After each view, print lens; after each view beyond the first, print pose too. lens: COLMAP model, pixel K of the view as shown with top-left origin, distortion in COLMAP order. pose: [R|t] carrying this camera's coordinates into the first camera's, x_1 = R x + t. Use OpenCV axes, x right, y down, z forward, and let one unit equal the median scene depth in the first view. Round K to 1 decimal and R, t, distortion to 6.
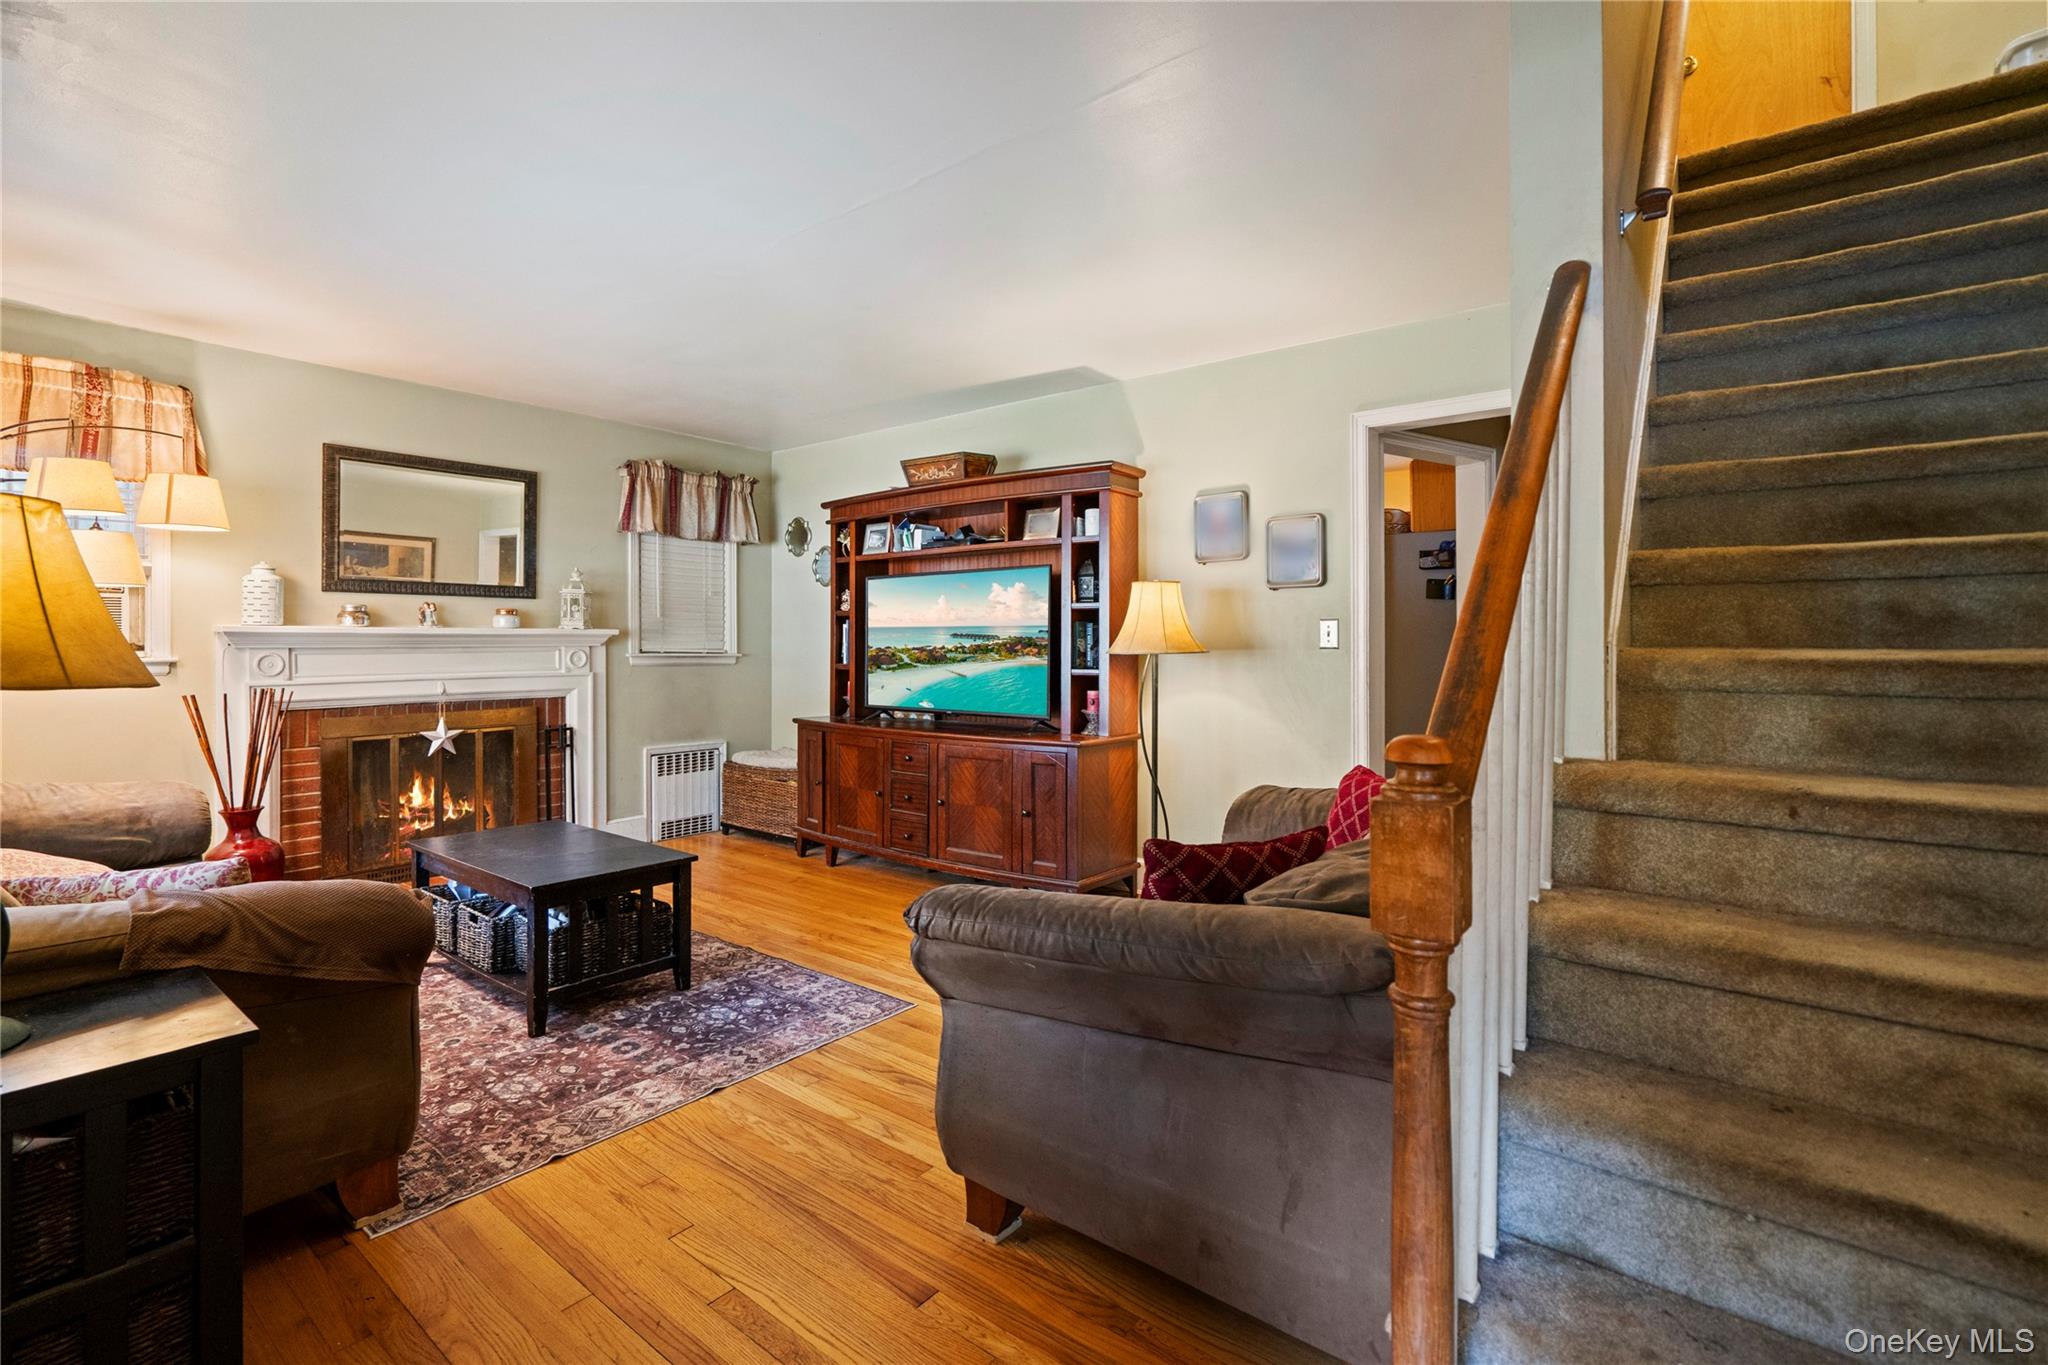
lens RADIAL K [[942.0, 0, 998.5], [0, 942.0, 659.2], [0, 0, 1]] dist [-0.014770, 0.008287]
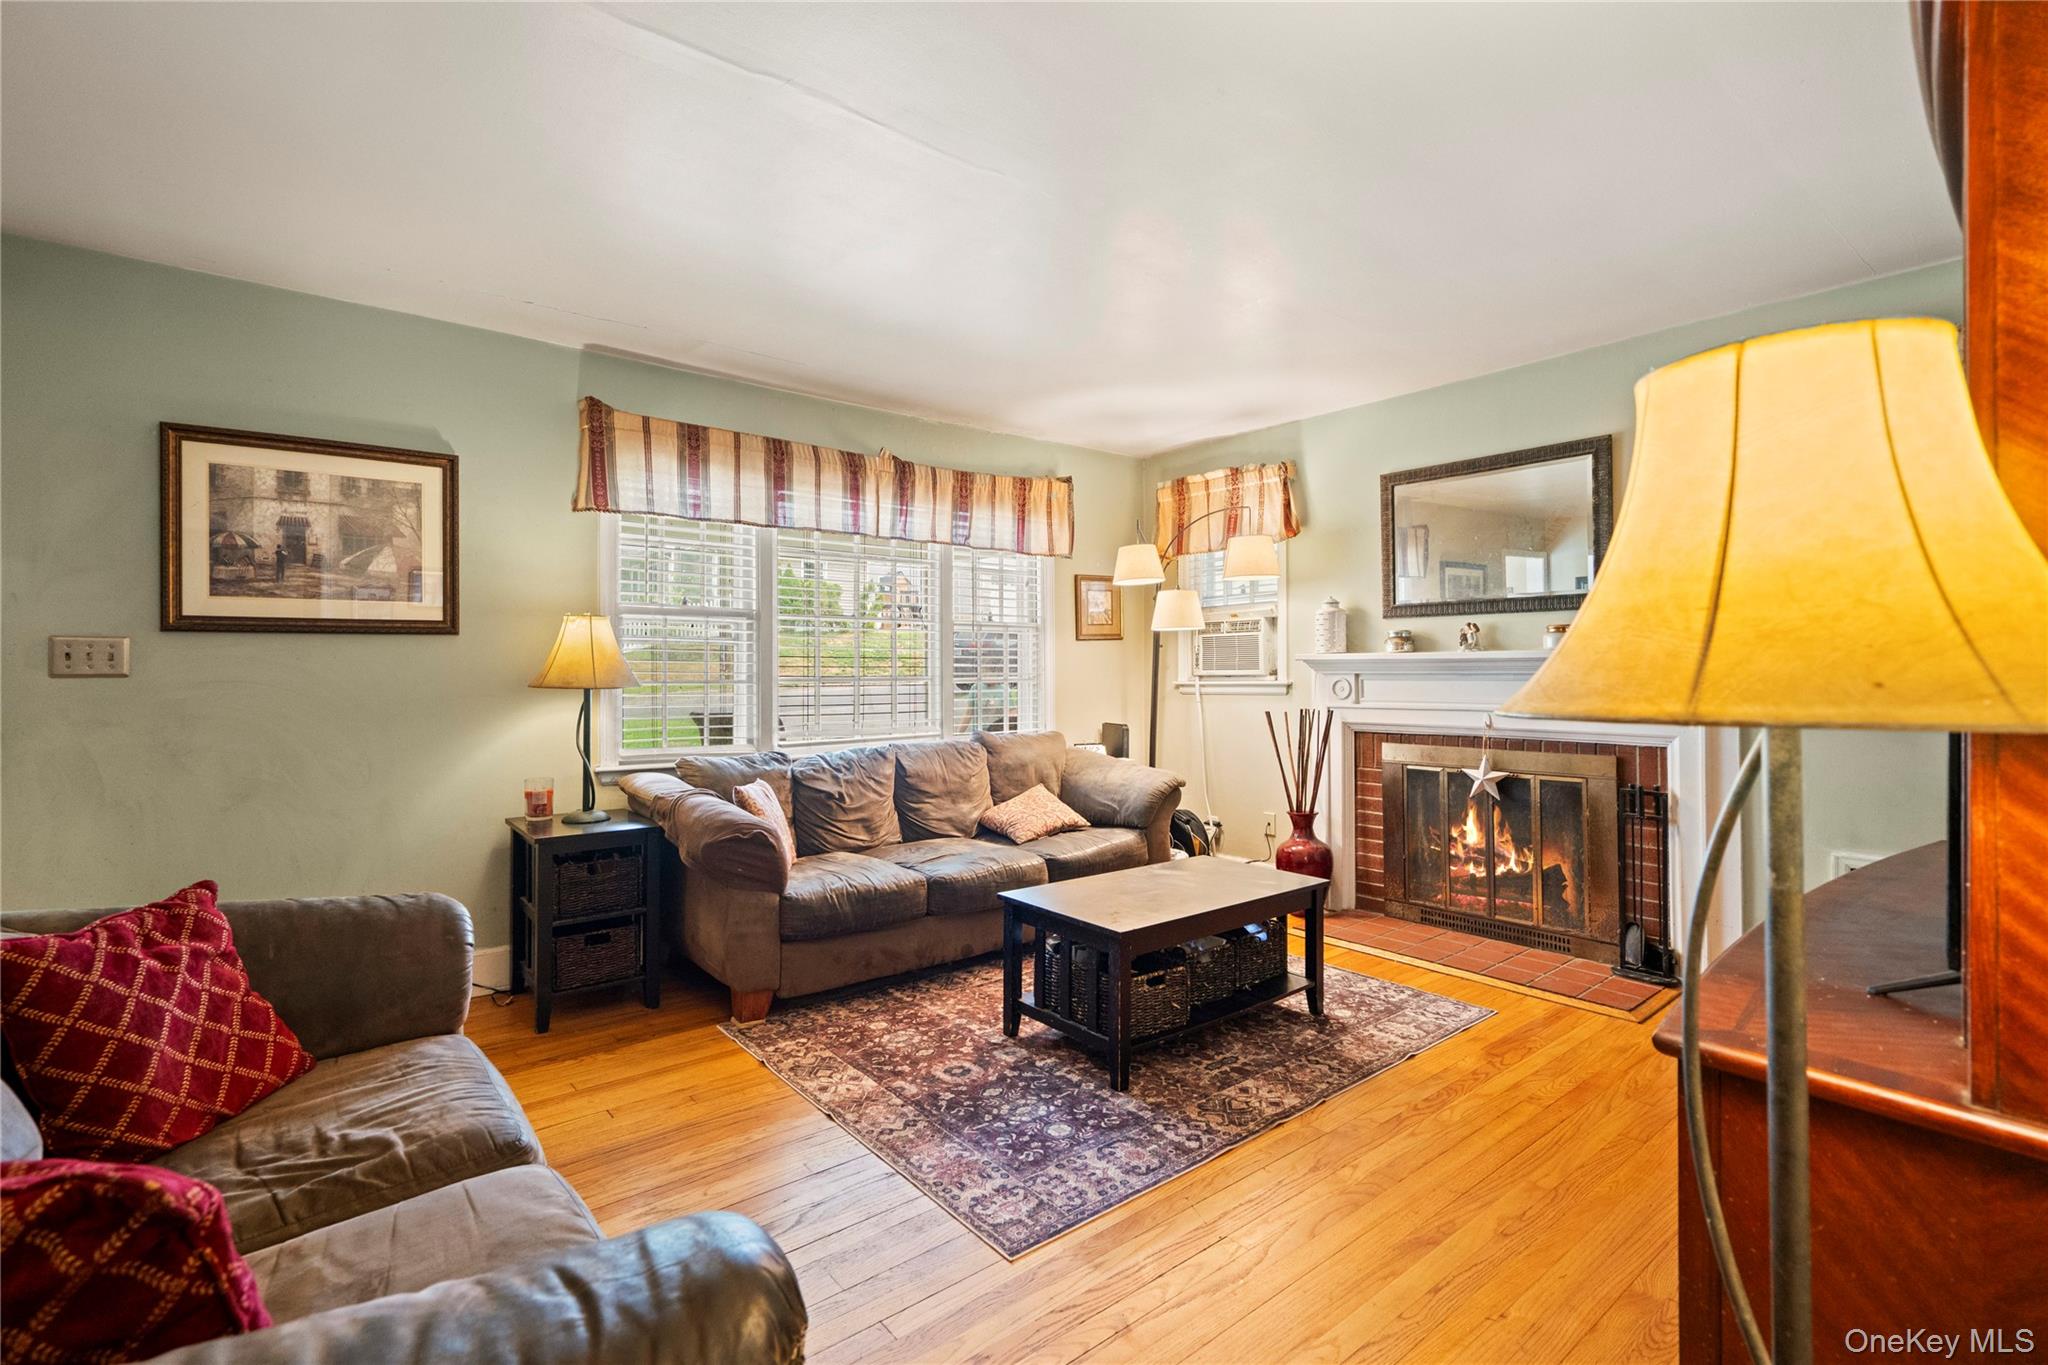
lens RADIAL K [[927.1, 0, 996.4], [0, 927.1, 668.7], [0, 0, 1]] dist [-0.010917, 0.000926]
pose [[-0.222162, 0.002144, -0.975008, 0.516842], [-0.014559, 0.999879, 0.005516, -0.023756], [0.974901, 0.015420, -0.222103, 1.146326]]
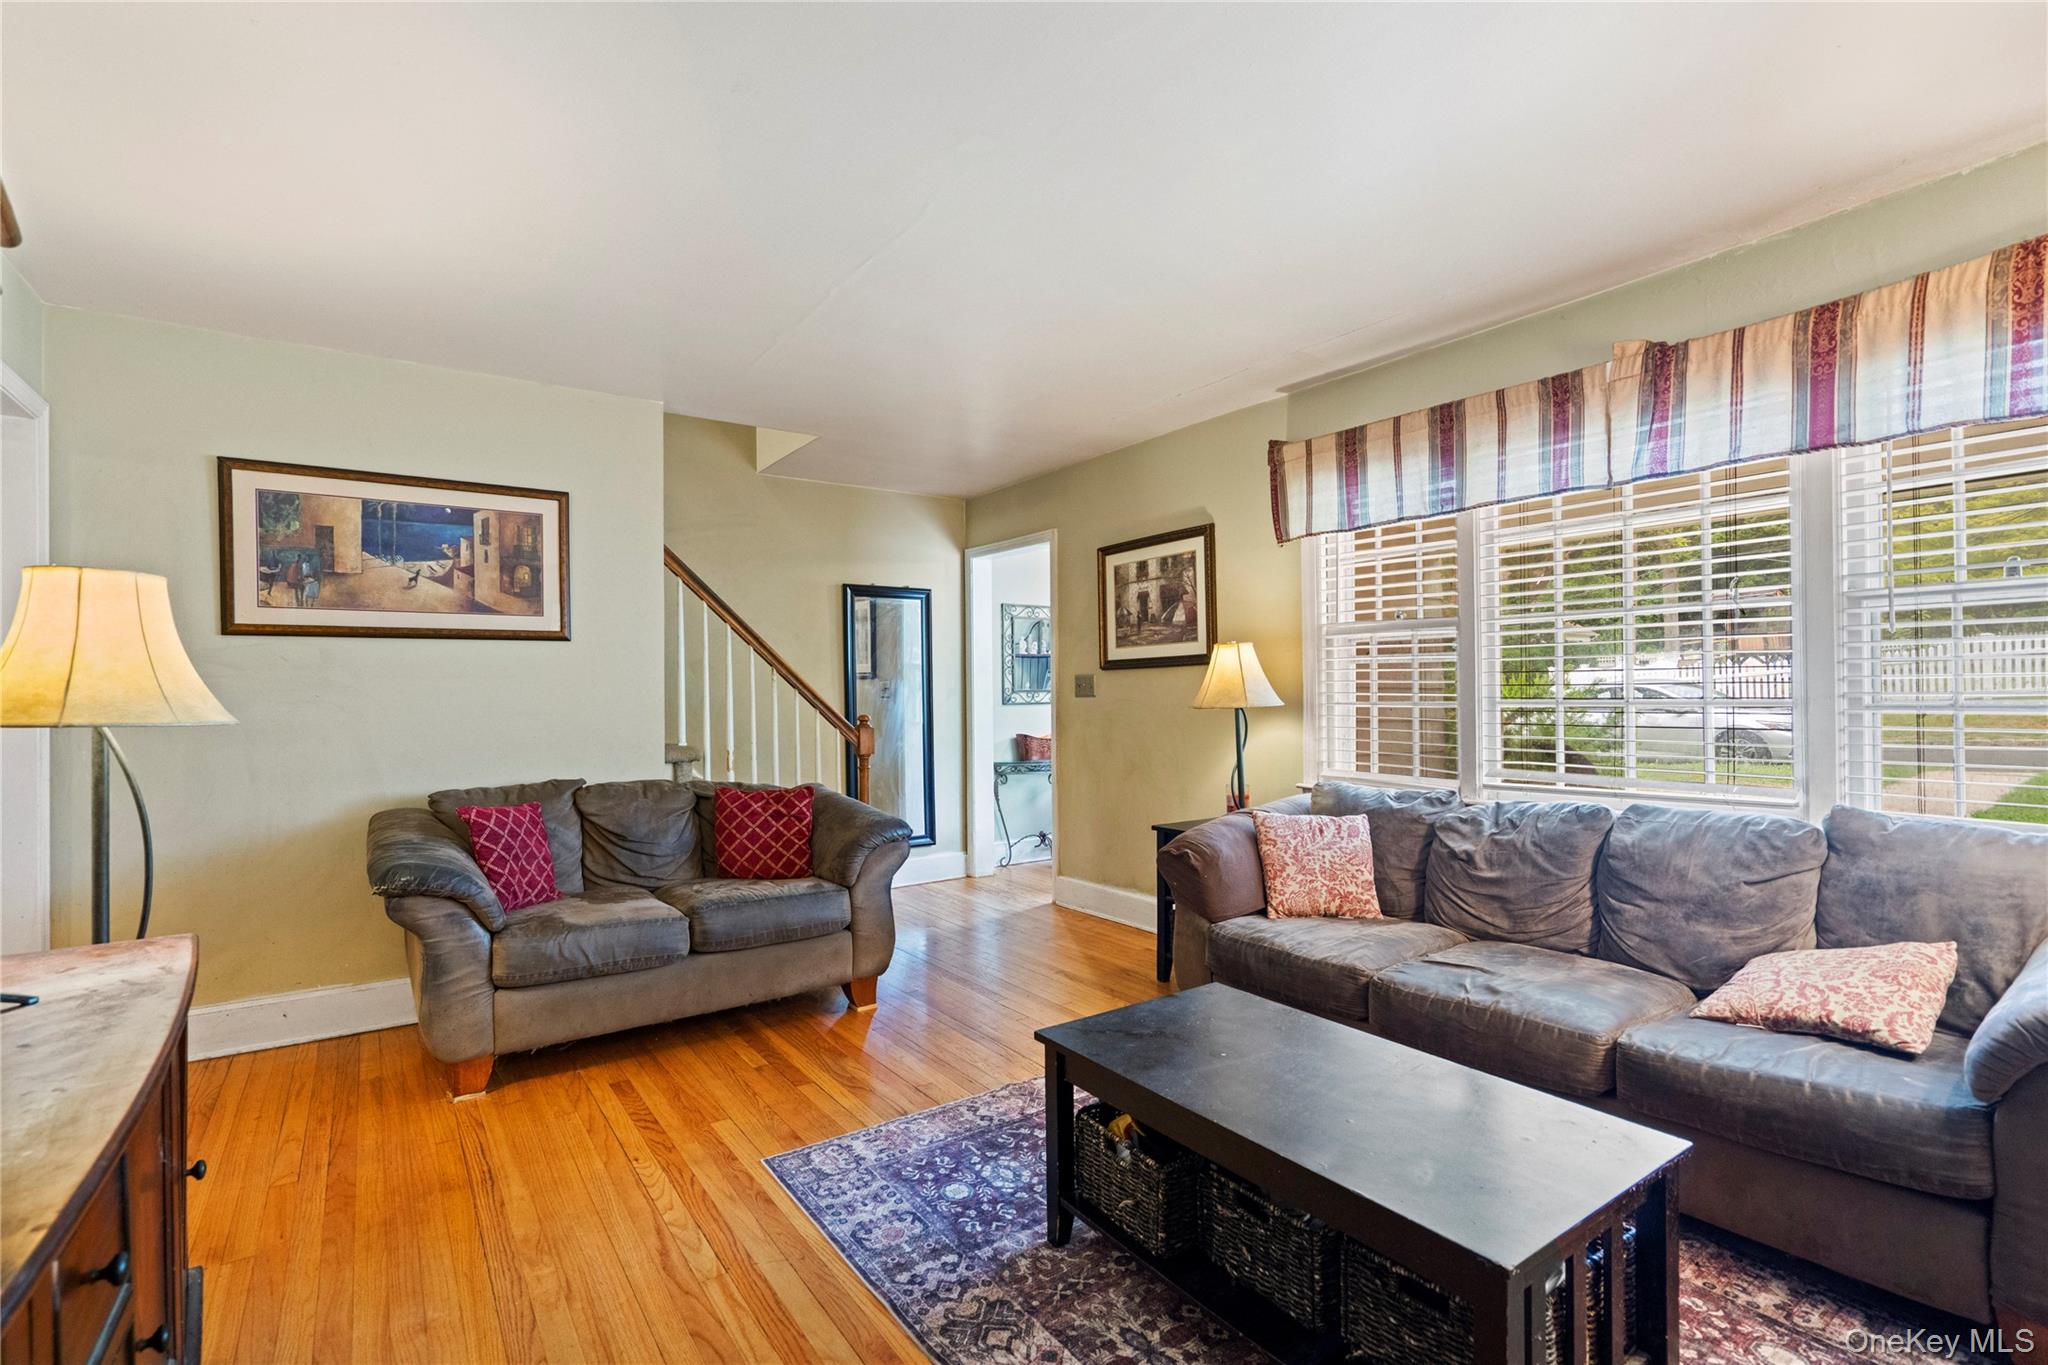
lens RADIAL K [[924.5, 0, 1005.9], [0, 924.5, 694.3], [0, 0, 1]] dist [-0.000488, 0.000204]
pose [[-0.960272, 0.011867, 0.278814, -0.513769], [0.016872, 0.999737, 0.015557, -0.030006], [-0.278556, 0.019643, -0.960219, 1.715253]]
